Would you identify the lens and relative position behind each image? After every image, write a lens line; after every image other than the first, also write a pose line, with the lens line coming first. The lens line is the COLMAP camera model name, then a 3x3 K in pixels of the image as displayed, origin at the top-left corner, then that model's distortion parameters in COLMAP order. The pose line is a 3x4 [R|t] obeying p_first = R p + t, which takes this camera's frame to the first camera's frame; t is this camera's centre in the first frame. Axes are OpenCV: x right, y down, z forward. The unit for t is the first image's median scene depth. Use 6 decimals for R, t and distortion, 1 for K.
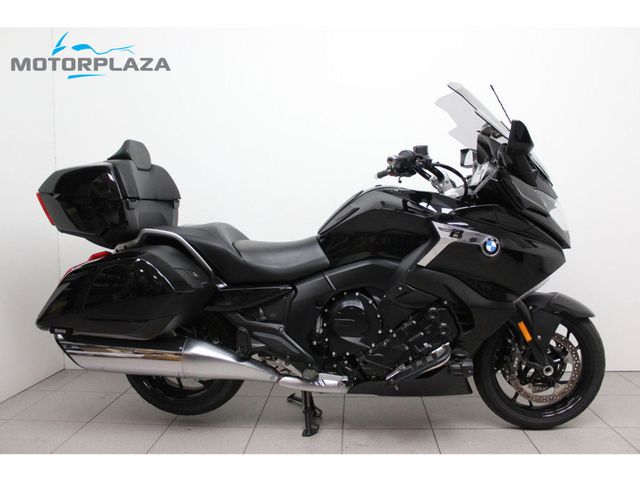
lens RADIAL K [[531.9, 0, 320.0], [0, 531.9, 240.0], [0, 0, 1]] dist [-0.149769, 0.122188]
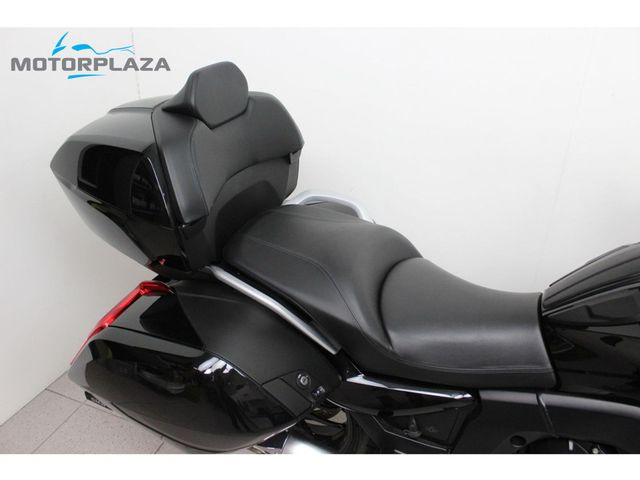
lens RADIAL K [[531.9, 0, 320.0], [0, 531.9, 240.0], [0, 0, 1]] dist [-0.149769, 0.122188]
pose [[0.954488, 0.179272, -0.238359, -0.107745], [-0.062553, 0.901743, 0.427722, -0.284029], [0.291617, -0.393345, 0.871917, 0.551251]]
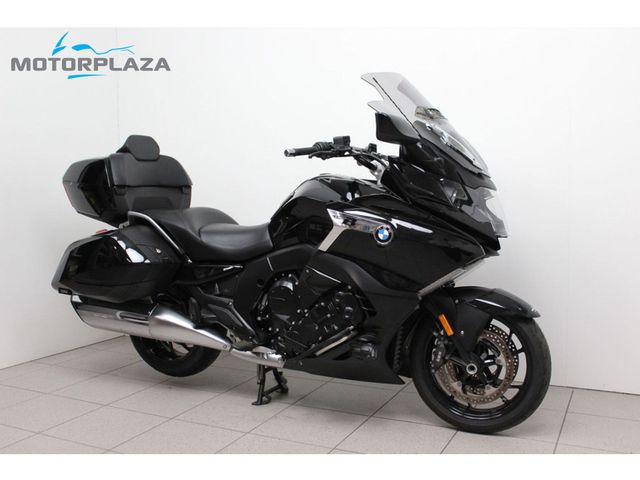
lens RADIAL K [[664.5, 0, 320.0], [0, 664.5, 240.0], [0, 0, 1]] dist [-0.114307, -0.000475]
pose [[0.922751, 0.035268, -0.383779, 0.631733], [-0.028106, 0.999311, 0.024254, -0.004681], [0.384370, -0.011594, 0.923106, -0.217212]]
